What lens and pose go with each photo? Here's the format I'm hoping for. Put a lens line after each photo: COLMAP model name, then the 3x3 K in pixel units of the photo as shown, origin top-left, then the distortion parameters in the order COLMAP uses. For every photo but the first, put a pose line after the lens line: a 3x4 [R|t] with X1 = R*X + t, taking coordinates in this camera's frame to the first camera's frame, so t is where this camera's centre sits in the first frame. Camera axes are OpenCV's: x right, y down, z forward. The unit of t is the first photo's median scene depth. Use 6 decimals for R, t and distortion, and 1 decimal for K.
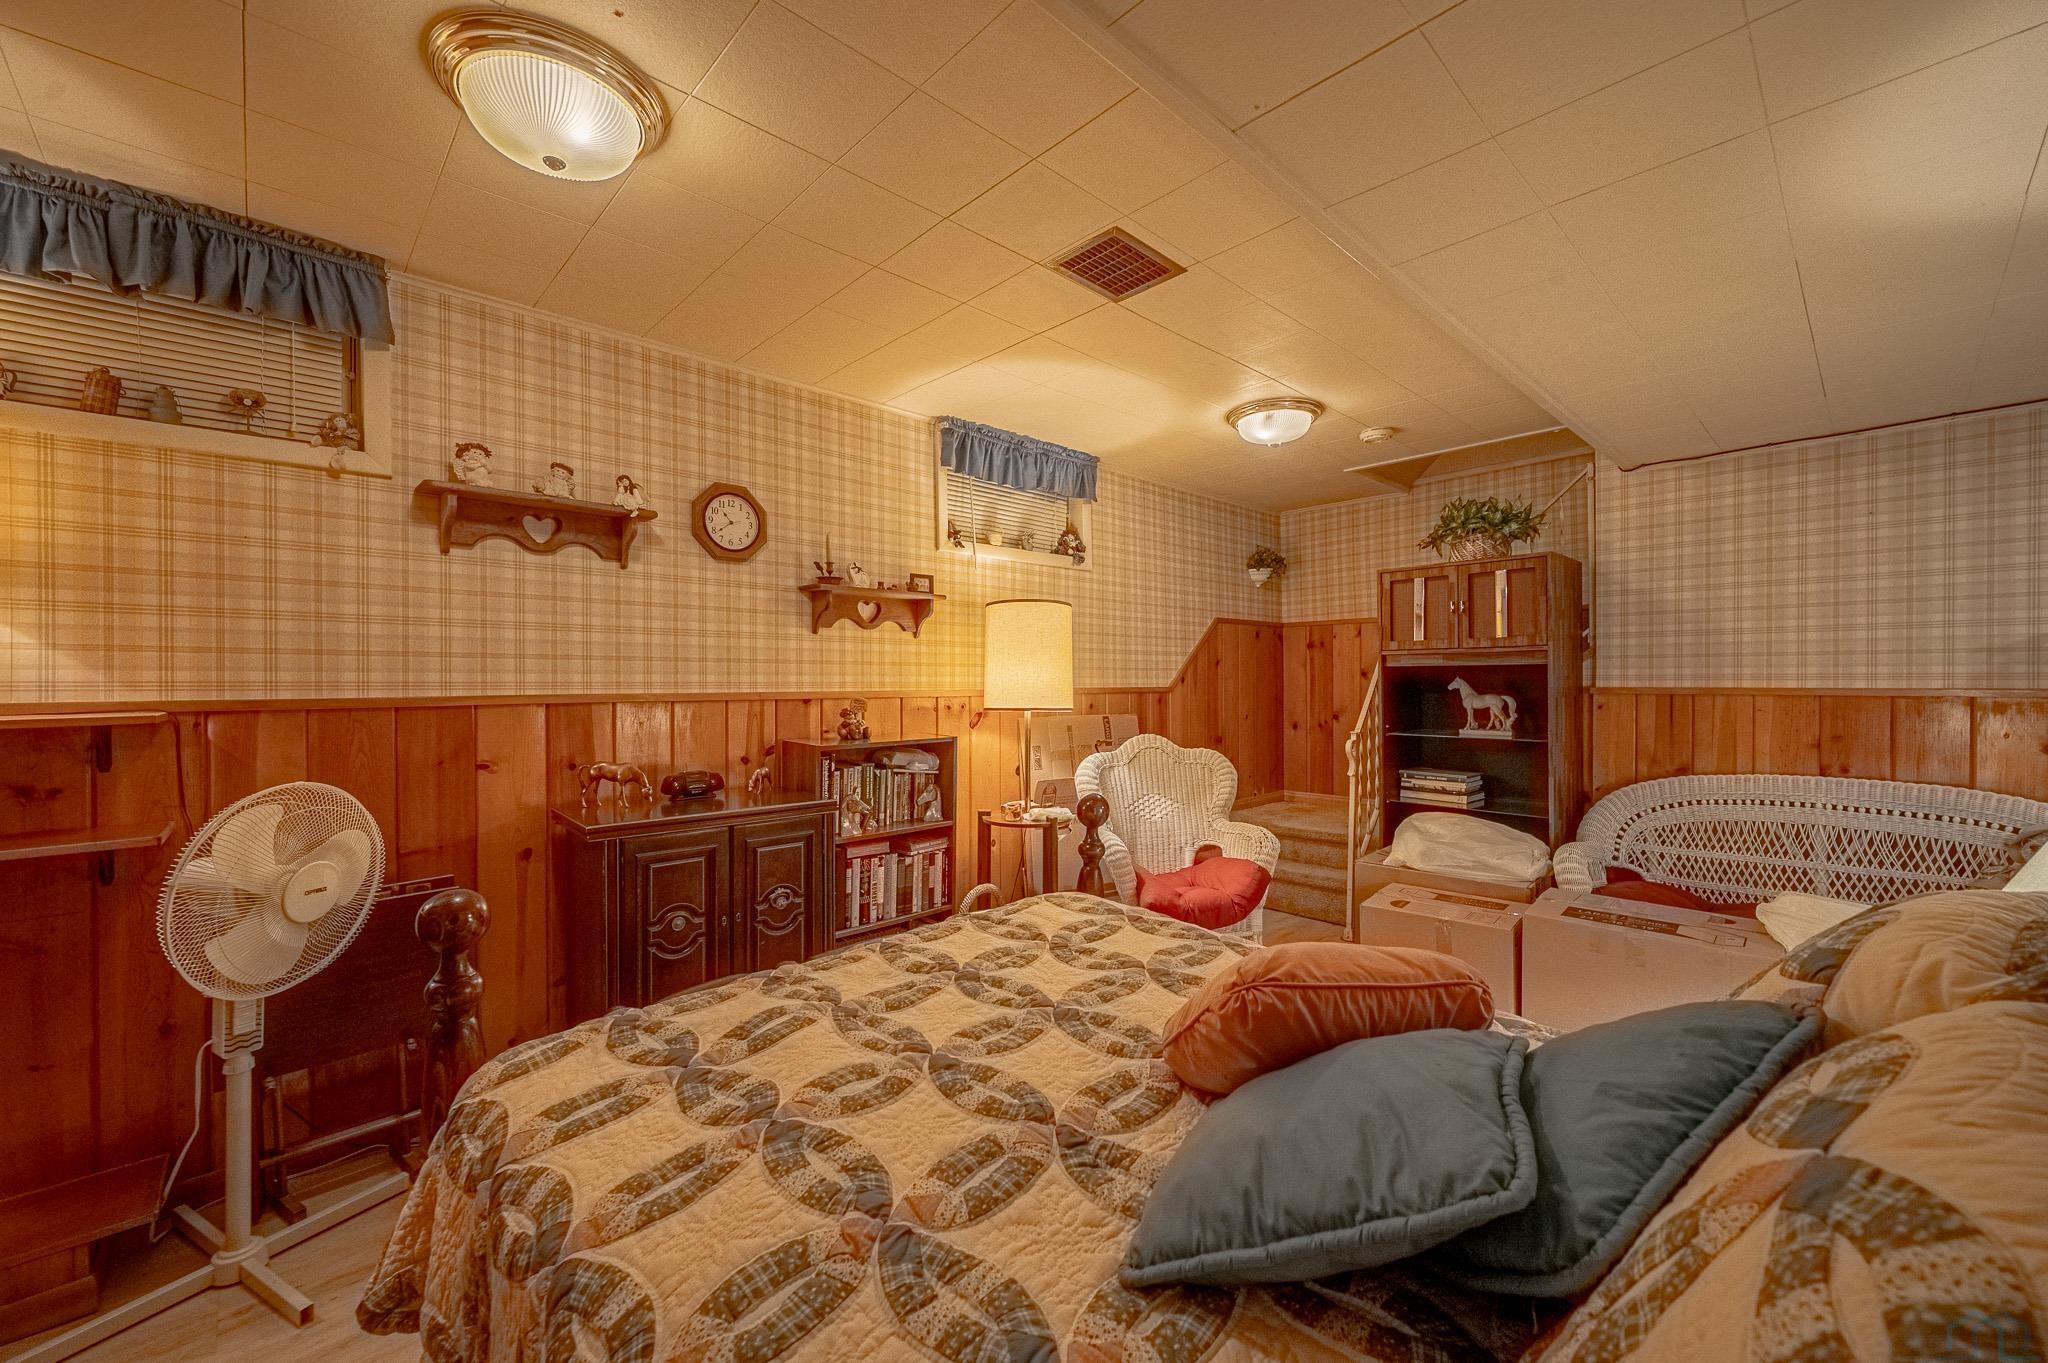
lens RADIAL K [[806.7, 0, 1024.0], [0, 806.7, 681.5], [0, 0, 1]] dist [-0.001961, 0.000474]
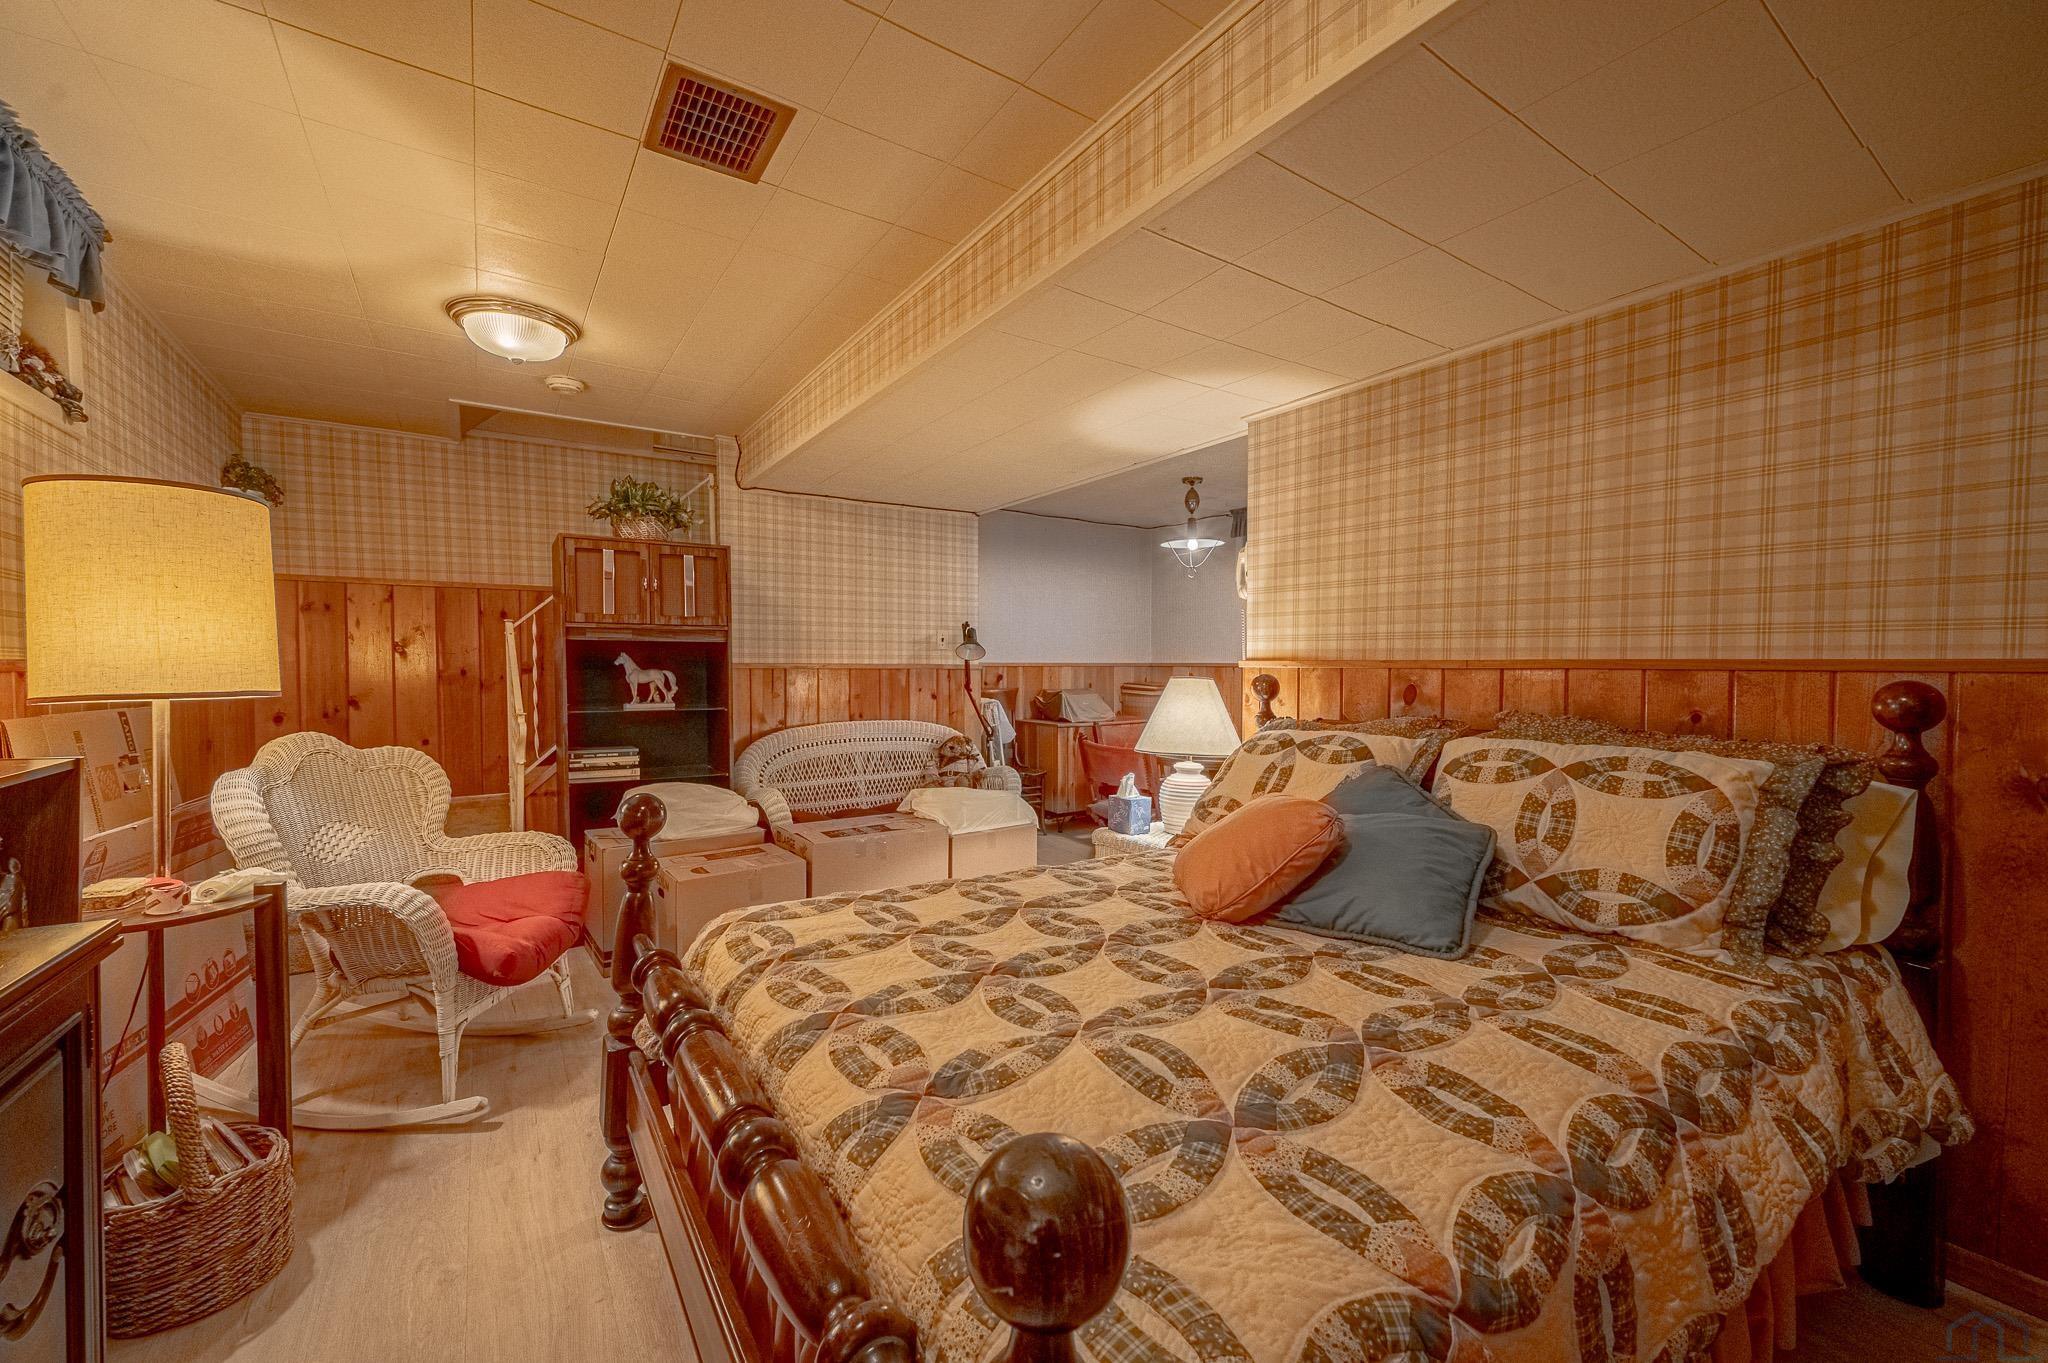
lens RADIAL K [[806.7, 0, 1024.0], [0, 806.7, 681.5], [0, 0, 1]] dist [-0.001961, 0.000474]
pose [[0.165205, -0.014908, 0.986147, -0.404178], [-0.001623, 0.999880, 0.015387, 0.015474], [-0.986258, -0.004143, 0.165161, 0.361076]]
